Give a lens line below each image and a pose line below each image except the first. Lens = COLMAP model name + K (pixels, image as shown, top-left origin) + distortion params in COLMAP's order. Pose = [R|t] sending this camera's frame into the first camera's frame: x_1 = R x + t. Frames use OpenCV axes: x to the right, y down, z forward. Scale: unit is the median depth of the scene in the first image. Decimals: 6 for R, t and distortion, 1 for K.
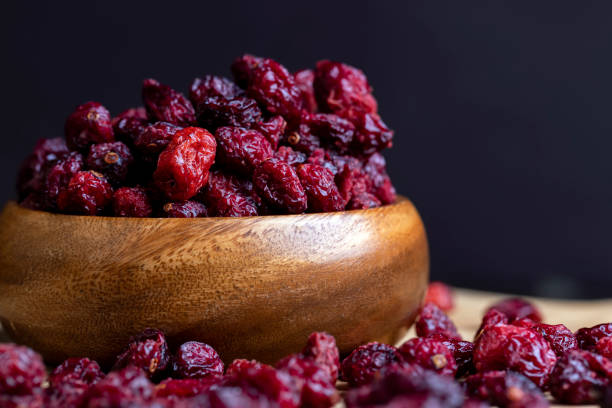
lens RADIAL K [[3231.8, 0, 306.0], [0, 3231.8, 204.0], [0, 0, 1]] dist [0.203183, -23.258756]
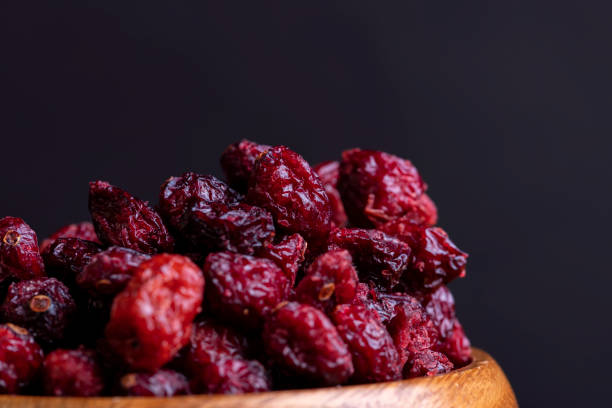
lens RADIAL K [[3231.8, 0, 306.0], [0, 3231.8, 204.0], [0, 0, 1]] dist [0.203183, -23.258756]
pose [[0.999925, -0.008951, 0.008377, -0.012220], [0.009130, 0.999725, -0.021616, -0.019506], [-0.008181, 0.021691, 0.999731, 0.349967]]
